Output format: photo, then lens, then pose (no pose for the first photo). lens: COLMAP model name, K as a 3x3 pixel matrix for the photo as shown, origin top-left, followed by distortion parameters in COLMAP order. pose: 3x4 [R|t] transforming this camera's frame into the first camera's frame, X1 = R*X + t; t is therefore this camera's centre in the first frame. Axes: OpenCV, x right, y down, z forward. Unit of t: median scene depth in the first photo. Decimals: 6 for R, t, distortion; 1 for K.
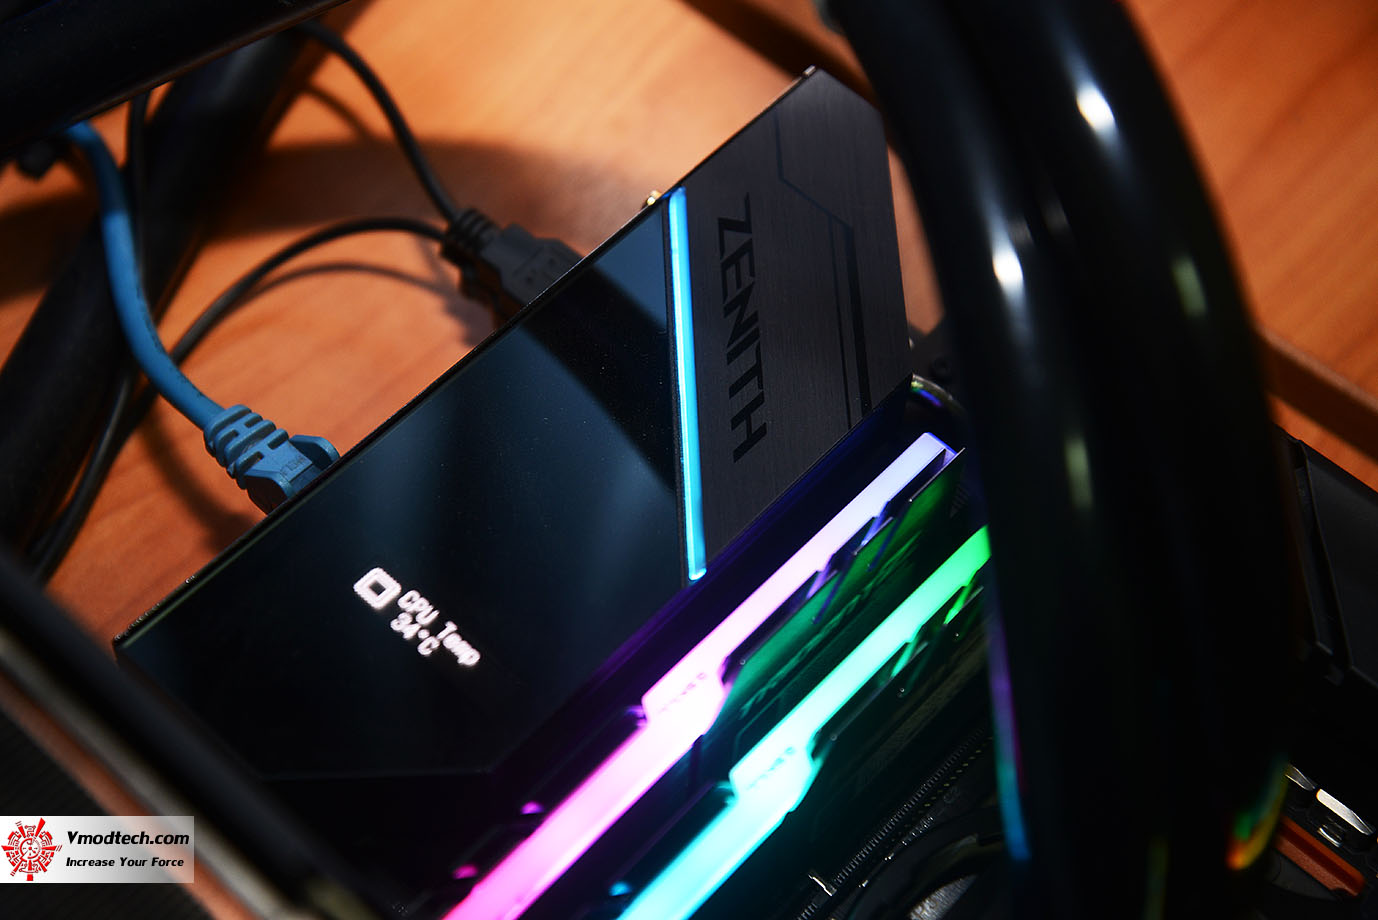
lens RADIAL K [[2397.0, 0, 673.3], [0, 2397.0, 461.0], [0, 0, 1]] dist [0.311085, 0.012158]
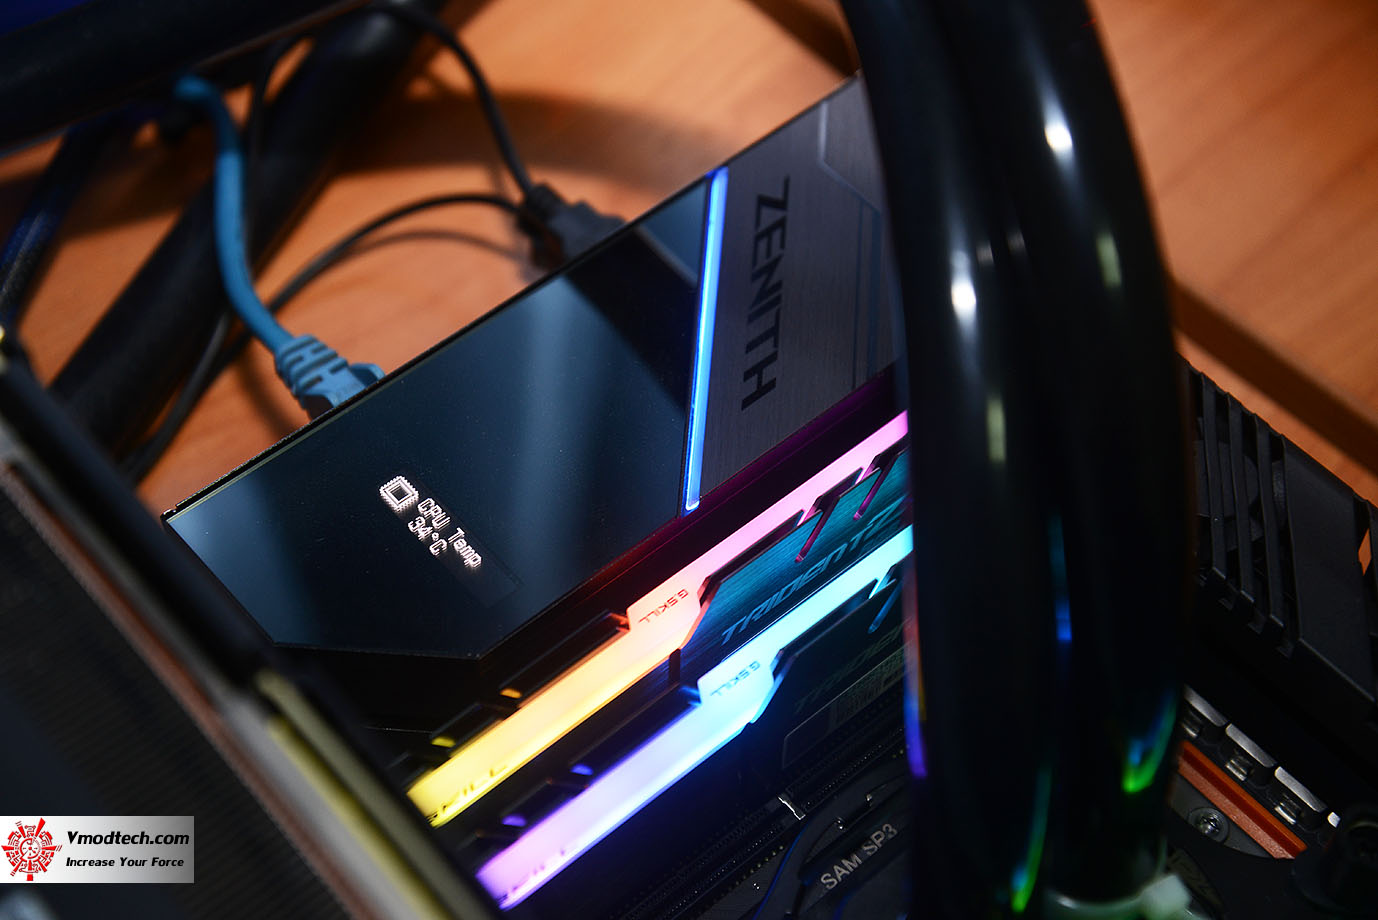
lens RADIAL K [[2397.0, 0, 673.3], [0, 2397.0, 461.0], [0, 0, 1]] dist [0.311085, 0.012158]
pose [[0.992370, 0.077416, -0.095965, 0.096500], [-0.082598, 0.995264, -0.051248, 0.078006], [0.091543, 0.058783, 0.994065, -0.072028]]
